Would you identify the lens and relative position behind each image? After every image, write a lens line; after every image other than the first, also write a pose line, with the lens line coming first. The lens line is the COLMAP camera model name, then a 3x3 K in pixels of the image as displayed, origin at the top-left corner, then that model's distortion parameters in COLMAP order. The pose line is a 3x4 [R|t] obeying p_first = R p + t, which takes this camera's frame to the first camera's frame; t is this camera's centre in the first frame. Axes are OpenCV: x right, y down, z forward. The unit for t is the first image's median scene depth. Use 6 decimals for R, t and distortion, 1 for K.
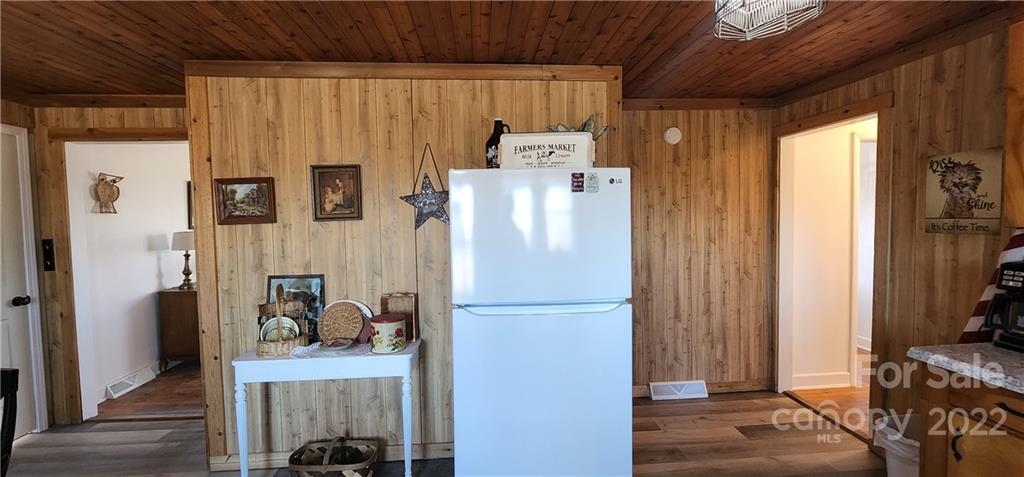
lens RADIAL K [[420.2, 0, 515.0], [0, 420.2, 234.7], [0, 0, 1]] dist [-0.008486, 0.000407]
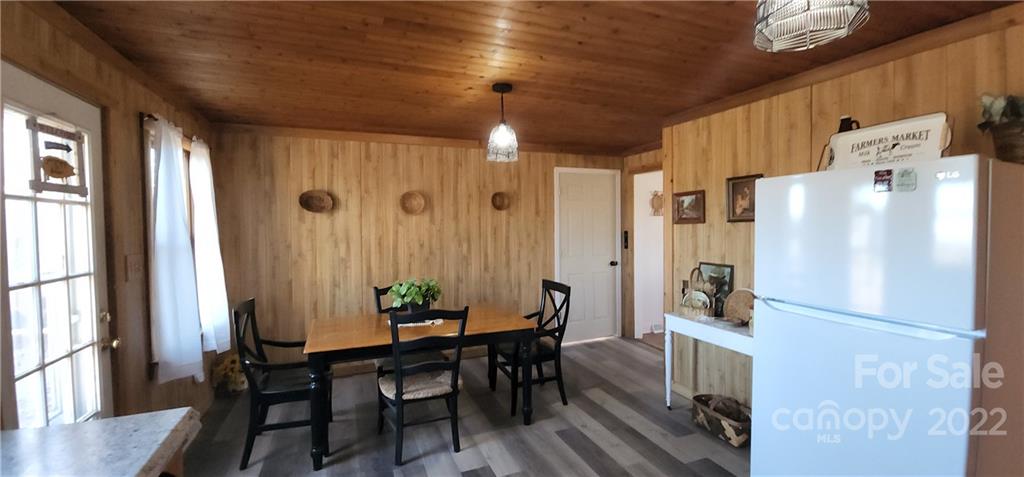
lens RADIAL K [[420.2, 0, 515.0], [0, 420.2, 234.7], [0, 0, 1]] dist [-0.008486, 0.000407]
pose [[0.300761, 0.037495, -0.952962, 0.539716], [-0.035635, 0.998971, 0.028059, -0.007547], [0.953034, 0.025520, 0.301788, 0.009655]]
